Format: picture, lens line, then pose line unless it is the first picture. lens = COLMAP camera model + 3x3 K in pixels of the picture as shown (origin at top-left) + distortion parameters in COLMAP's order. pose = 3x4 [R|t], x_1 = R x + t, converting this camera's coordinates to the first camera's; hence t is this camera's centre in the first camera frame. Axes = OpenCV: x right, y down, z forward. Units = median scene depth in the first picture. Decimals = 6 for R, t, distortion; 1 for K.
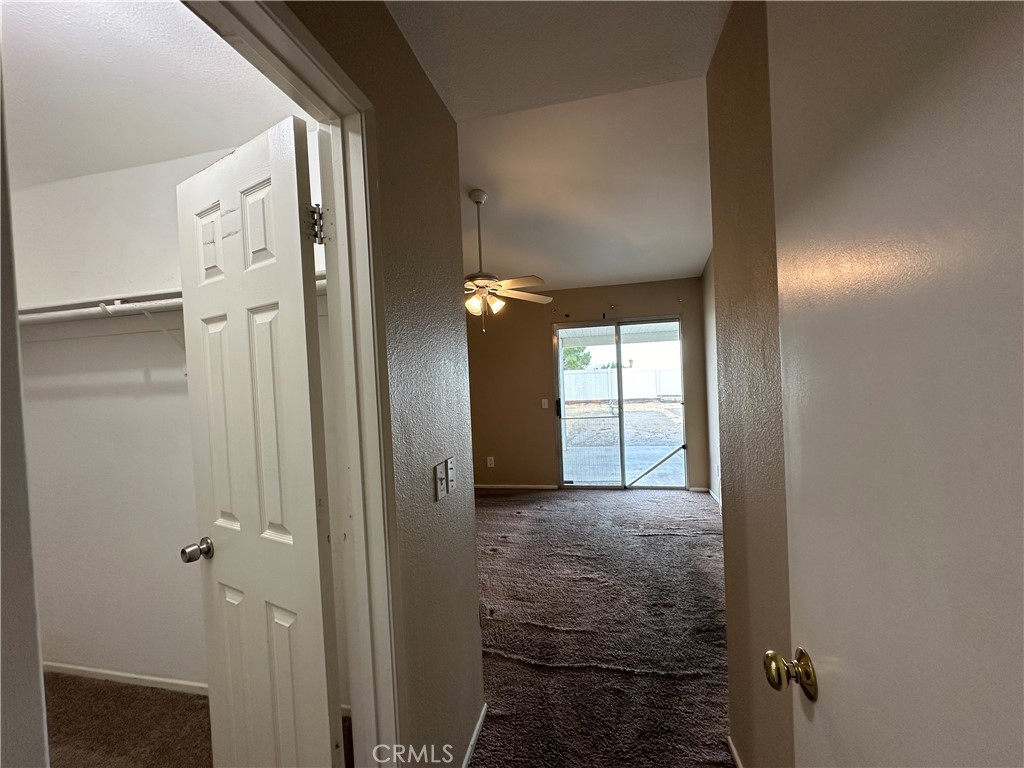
lens RADIAL K [[408.1, 0, 508.0], [0, 408.1, 386.6], [0, 0, 1]] dist [-0.001566, 0.000191]
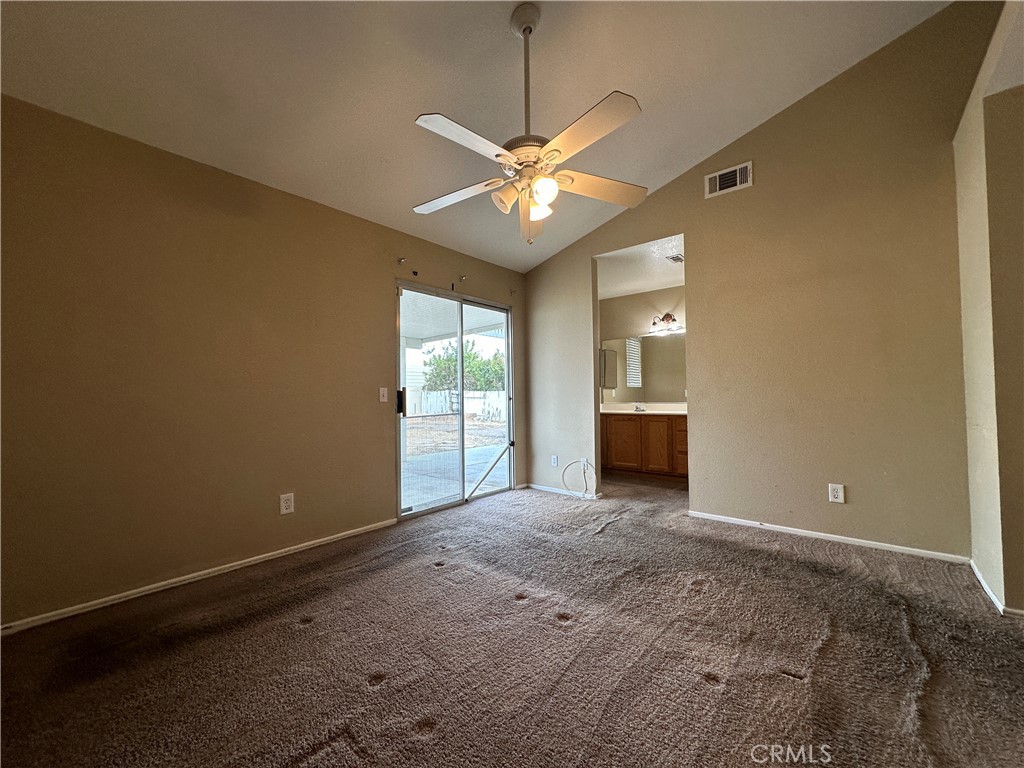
lens RADIAL K [[408.1, 0, 508.5], [0, 408.1, 387.5], [0, 0, 1]] dist [-0.001566, 0.000191]
pose [[0.468765, 0.059441, 0.881320, -0.420664], [0.005378, 0.997523, -0.070139, 0.082831], [-0.883306, 0.037618, 0.467285, 0.554580]]
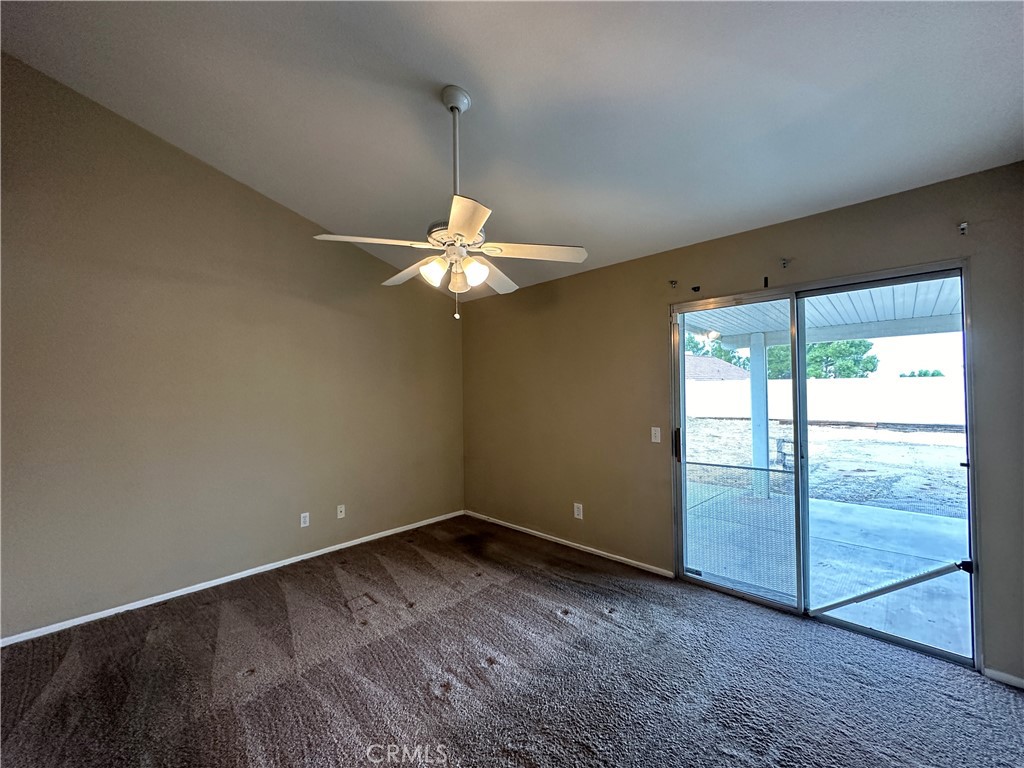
lens RADIAL K [[408.1, 0, 511.8], [0, 408.1, 385.7], [0, 0, 1]] dist [-0.001566, 0.000191]
pose [[0.853267, 0.026971, -0.520776, 0.240379], [-0.034257, 0.999404, -0.004370, -0.024232], [0.520347, 0.021569, 0.853682, 0.380501]]
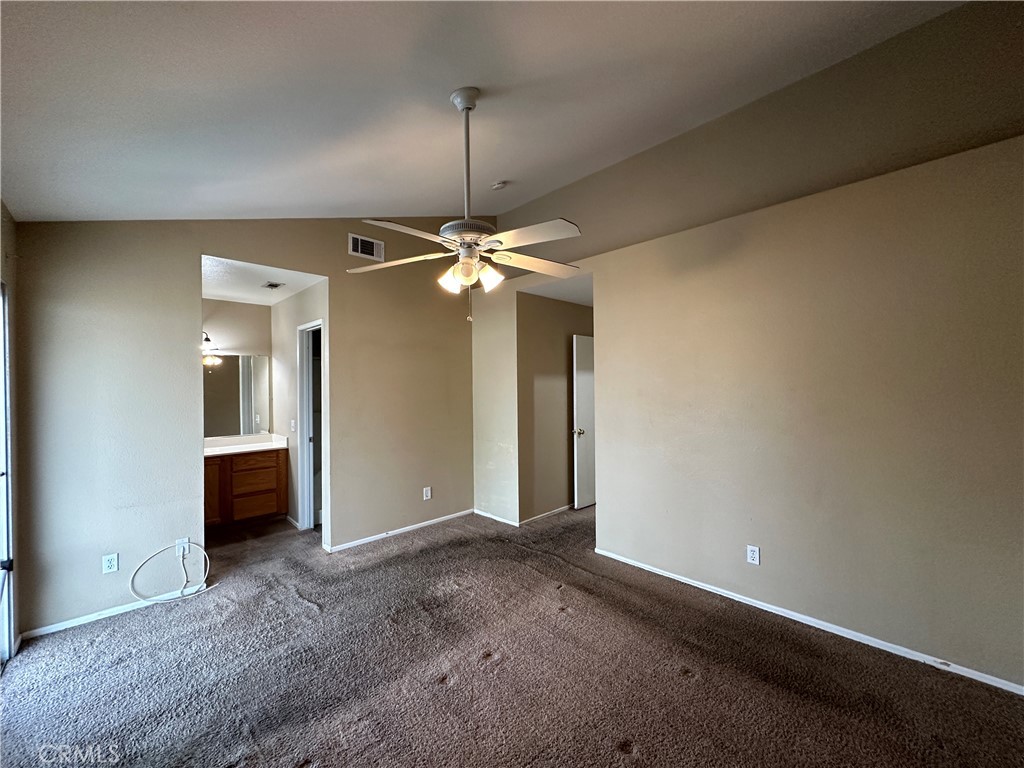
lens RADIAL K [[408.1, 0, 515.3], [0, 408.1, 384.6], [0, 0, 1]] dist [-0.001566, 0.000191]
pose [[-0.844313, 0.056084, 0.532908, -0.315246], [0.057290, 0.998255, -0.014291, -0.019271], [-0.532780, 0.018464, -0.846053, 1.078040]]
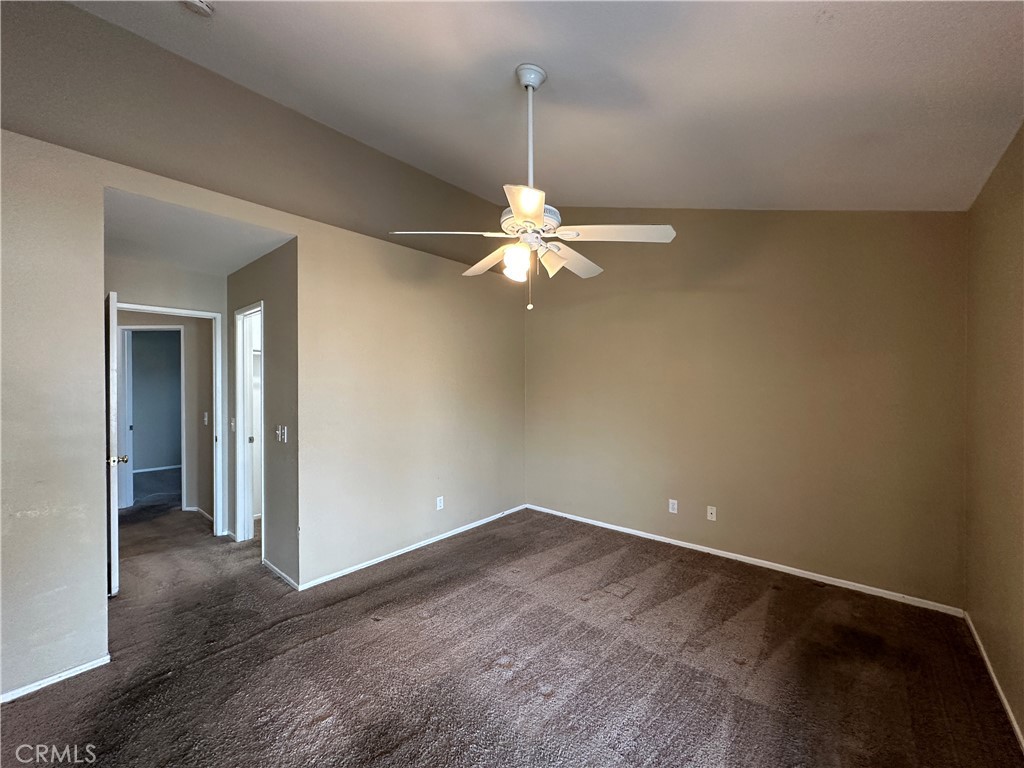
lens RADIAL K [[408.1, 0, 511.3], [0, 408.1, 382.5], [0, 0, 1]] dist [-0.001566, 0.000191]
pose [[-0.466251, 0.044128, -0.883551, 0.347127], [0.005760, 0.998885, 0.046849, -0.040649], [0.884634, 0.016754, -0.465985, 0.909034]]
